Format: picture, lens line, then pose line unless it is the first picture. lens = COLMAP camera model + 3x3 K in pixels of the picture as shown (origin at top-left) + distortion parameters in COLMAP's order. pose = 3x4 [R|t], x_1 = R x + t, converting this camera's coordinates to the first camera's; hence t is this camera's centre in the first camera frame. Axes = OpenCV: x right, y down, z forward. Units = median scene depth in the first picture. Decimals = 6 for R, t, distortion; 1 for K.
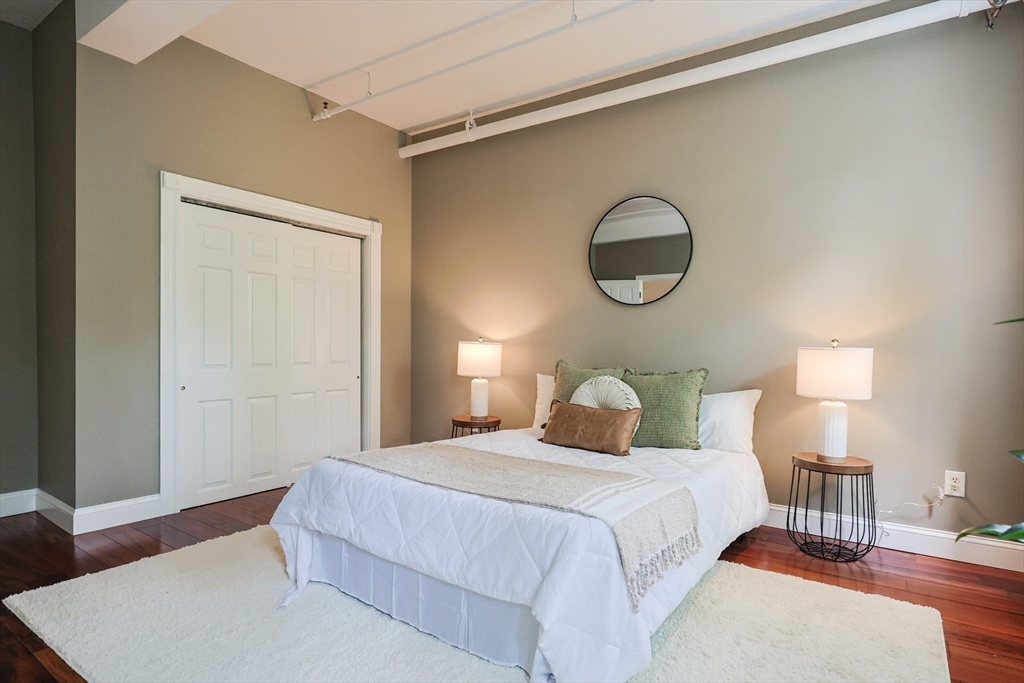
lens RADIAL K [[627.3, 0, 512.0], [0, 627.3, 341.5], [0, 0, 1]] dist [0.000818, -0.000278]
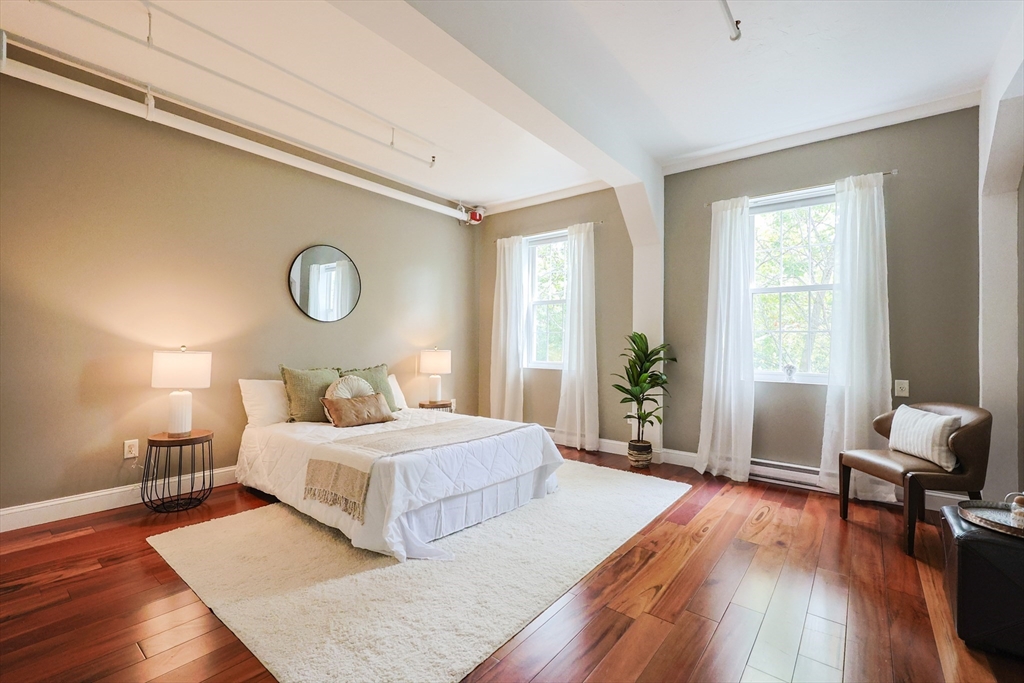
lens RADIAL K [[444.1, 0, 510.3], [0, 444.1, 341.4], [0, 0, 1]] dist [-0.002260, 0.000403]
pose [[-0.083141, 0.010973, 0.996477, -0.538339], [-0.007308, 0.999906, -0.011620, -0.006470], [-0.996511, -0.008248, -0.083053, 0.413622]]
